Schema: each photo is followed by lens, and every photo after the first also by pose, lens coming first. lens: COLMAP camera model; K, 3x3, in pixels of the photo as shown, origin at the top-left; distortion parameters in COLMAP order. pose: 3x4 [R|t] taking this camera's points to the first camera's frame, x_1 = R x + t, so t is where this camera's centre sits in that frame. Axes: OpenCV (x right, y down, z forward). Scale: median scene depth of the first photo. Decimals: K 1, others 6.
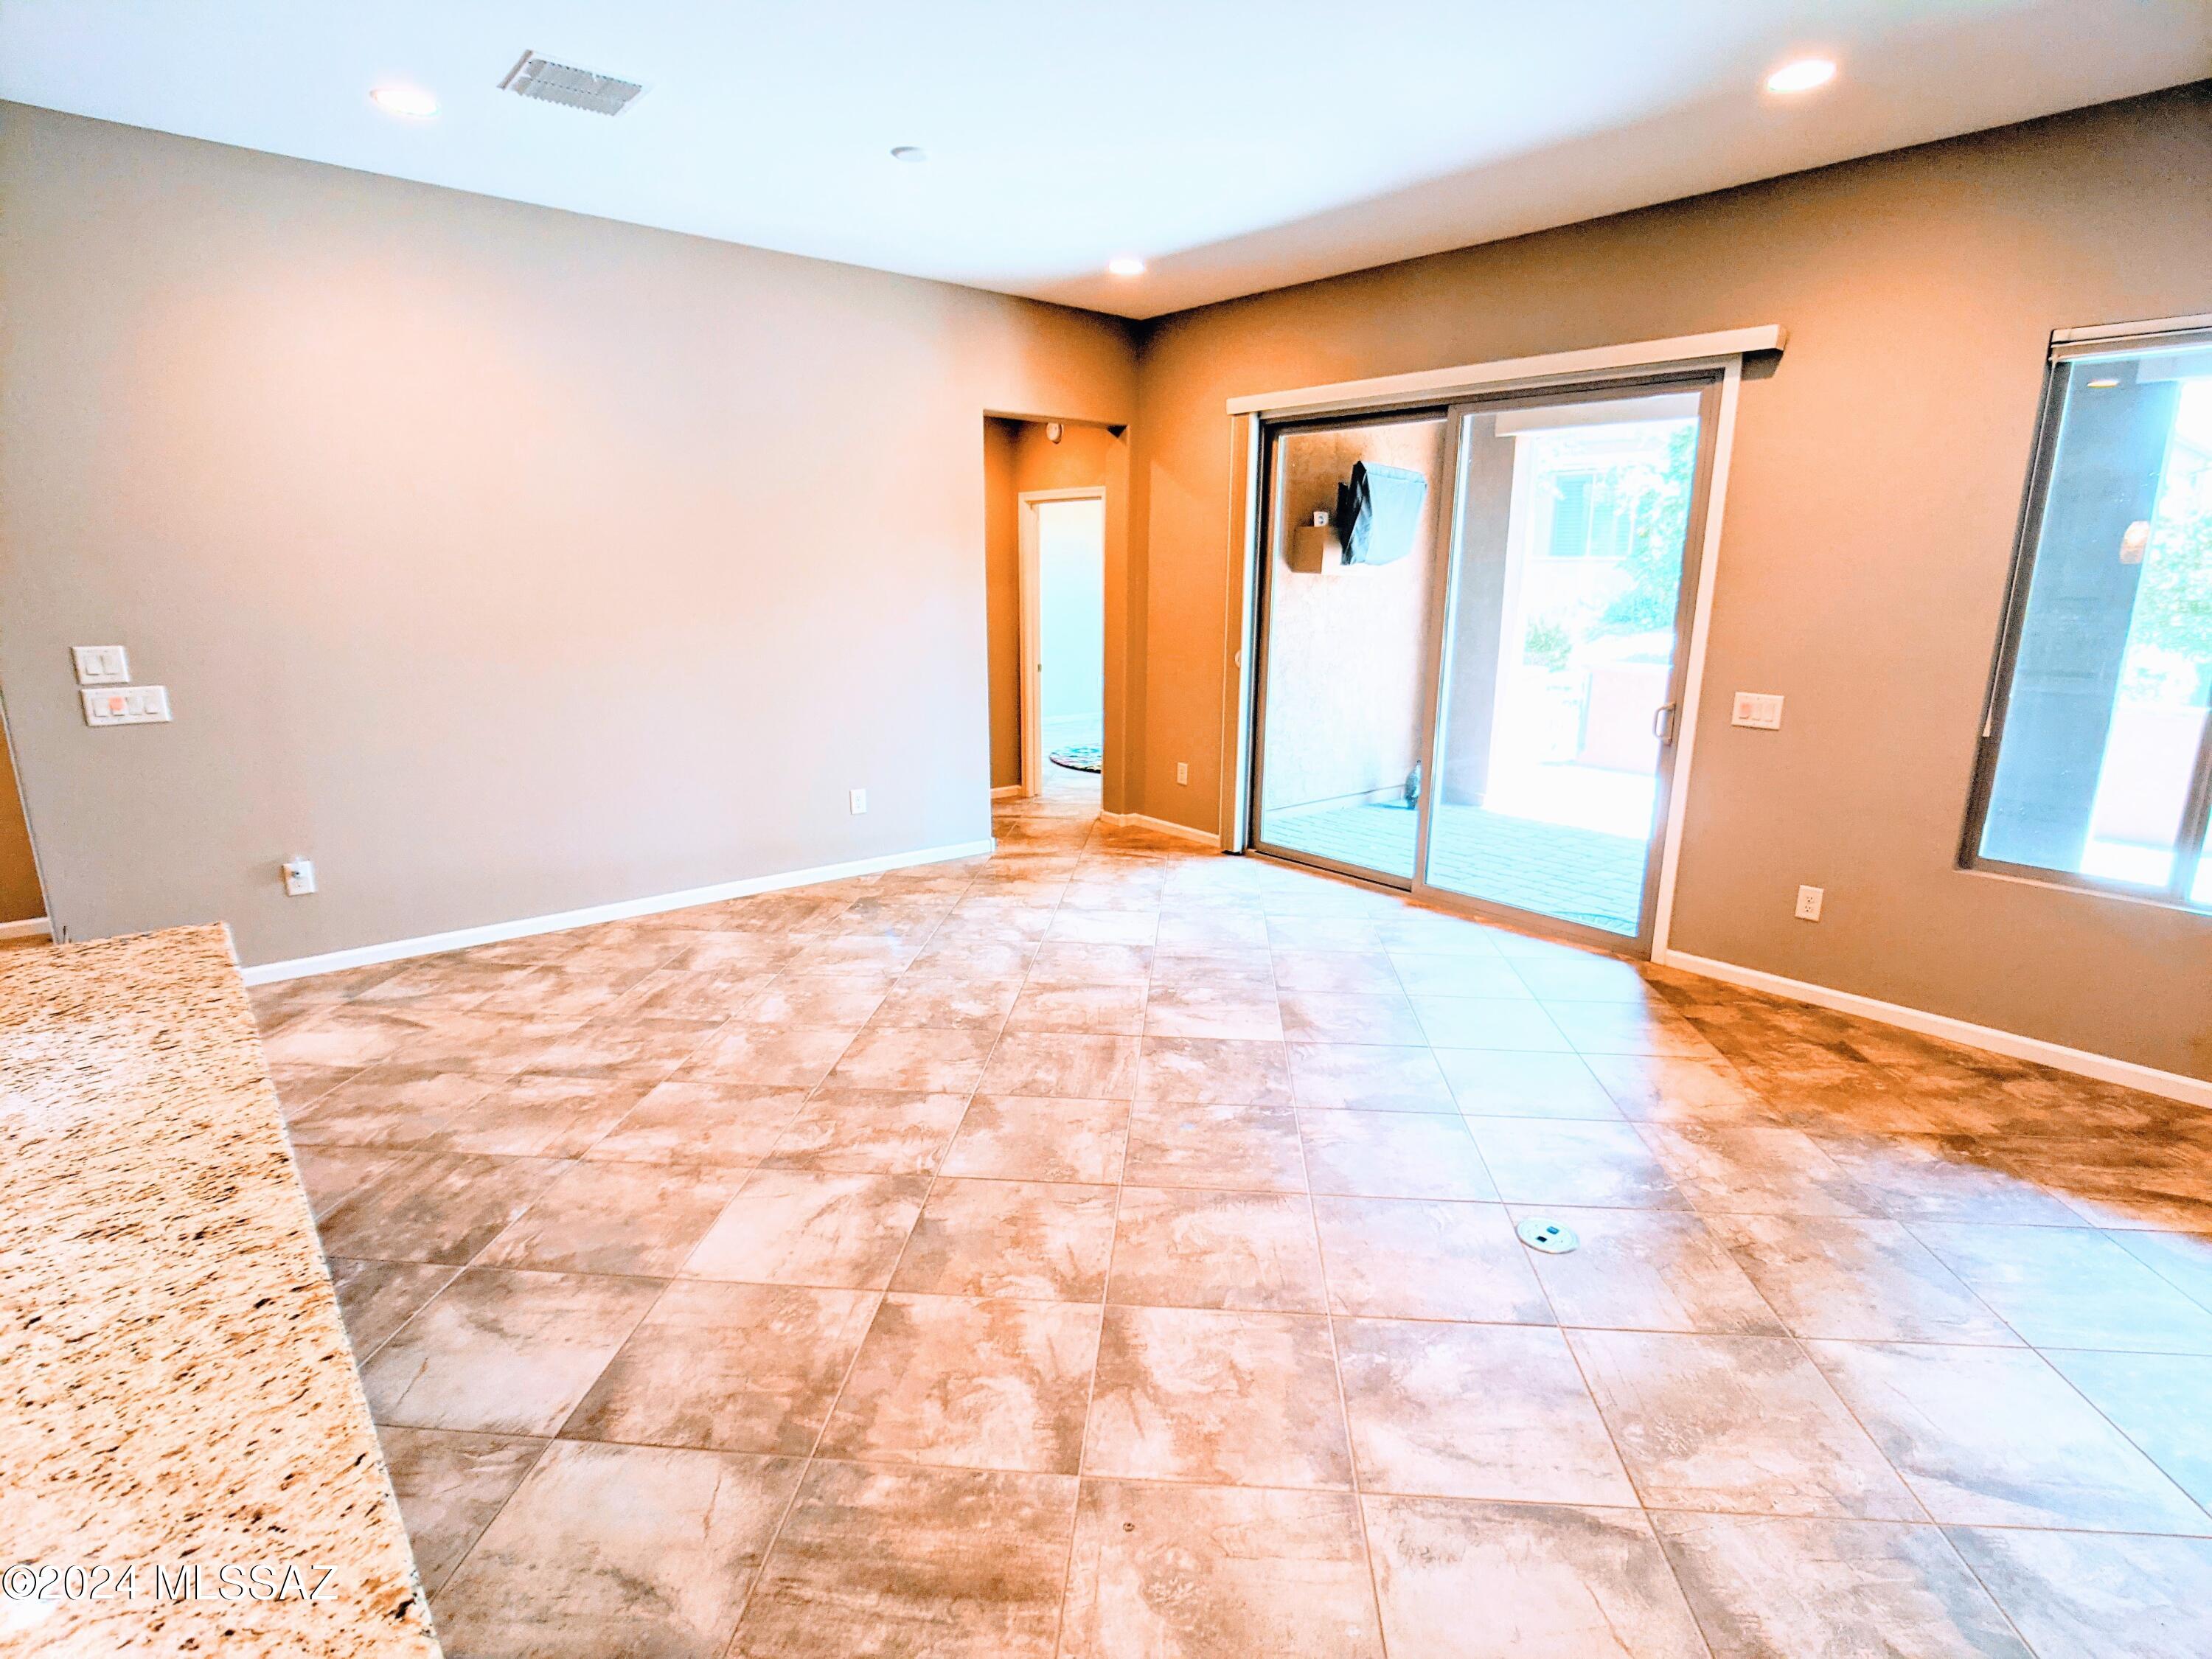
lens RADIAL K [[1134.0, 0, 1113.2], [0, 1134.0, 830.5], [0, 0, 1]] dist [-0.024735, 0.010217]
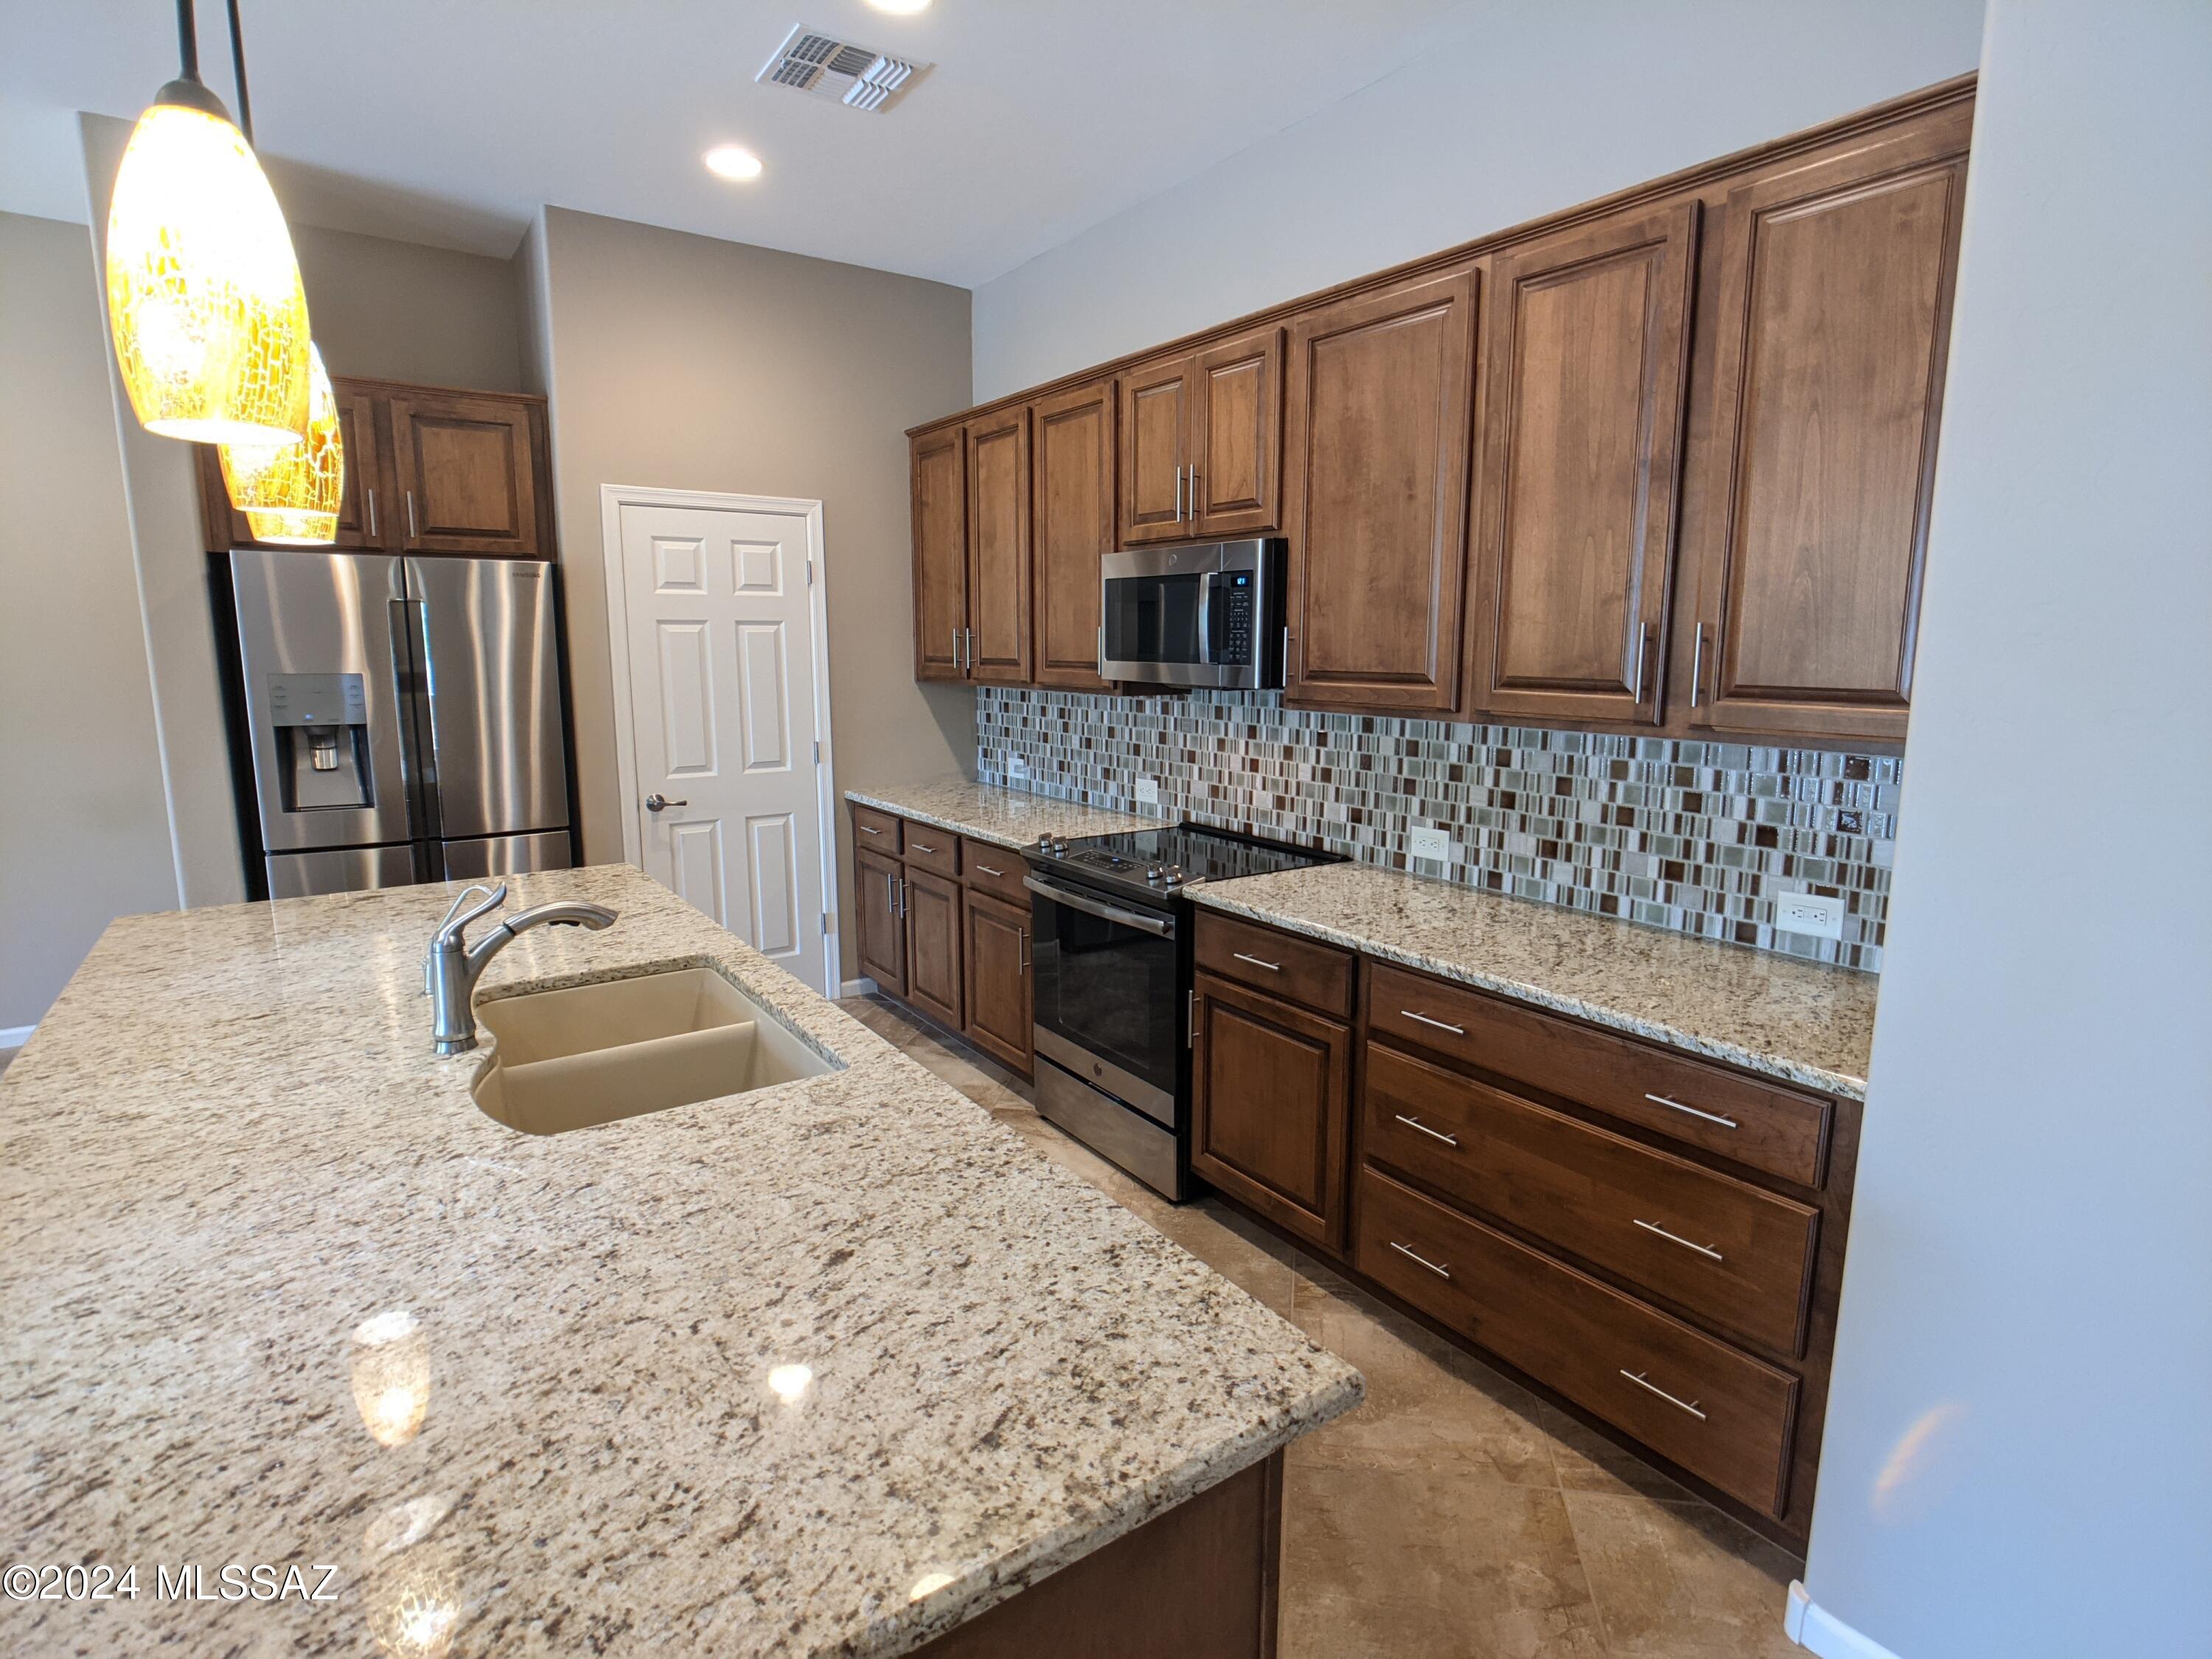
lens RADIAL K [[1134.0, 0, 1123.1], [0, 1134.0, 822.5], [0, 0, 1]] dist [-0.024735, 0.010217]
pose [[-0.995876, -0.027589, 0.086424, -0.862827], [0.007183, 0.925666, 0.378274, -0.167475], [-0.090436, 0.377335, -0.921651, 0.788325]]
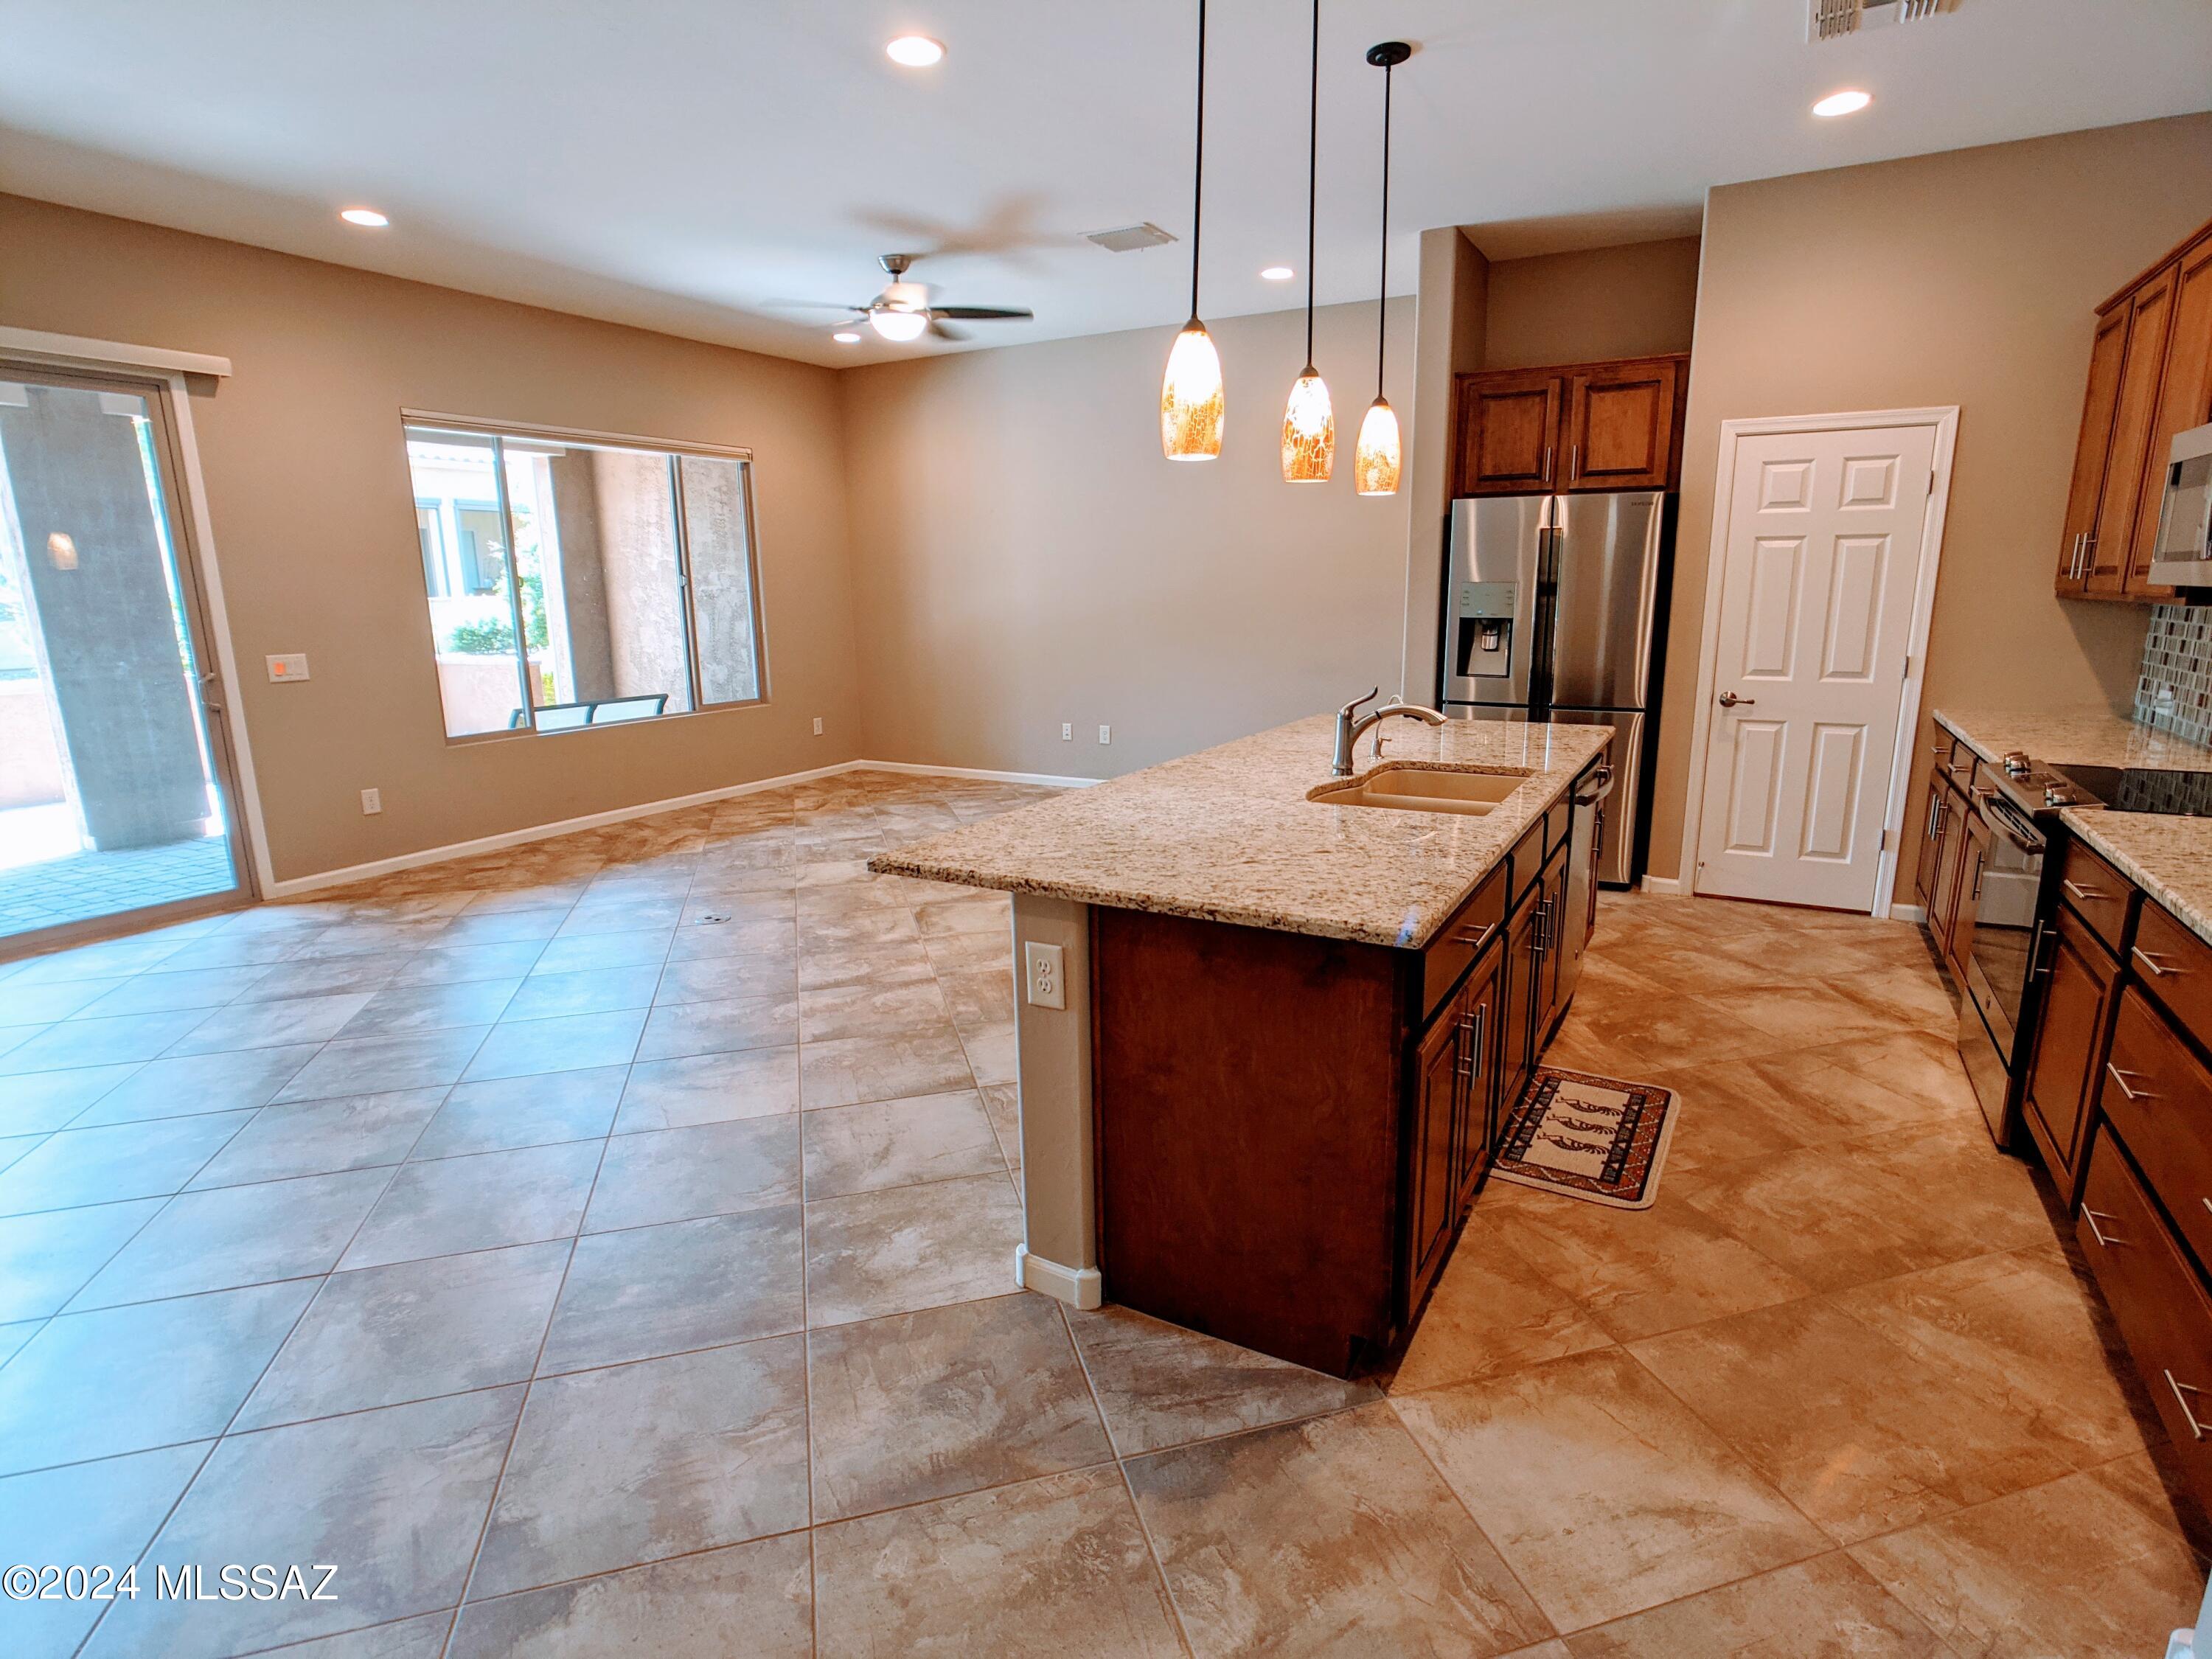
lens RADIAL K [[1134.0, 0, 1129.9], [0, 1134.0, 837.0], [0, 0, 1]] dist [-0.024735, 0.010217]
pose [[-0.354169, -0.210882, 0.911095, -1.396241], [0.219651, 0.928231, 0.300233, -0.149510], [-0.909020, 0.306456, -0.282430, 0.827712]]
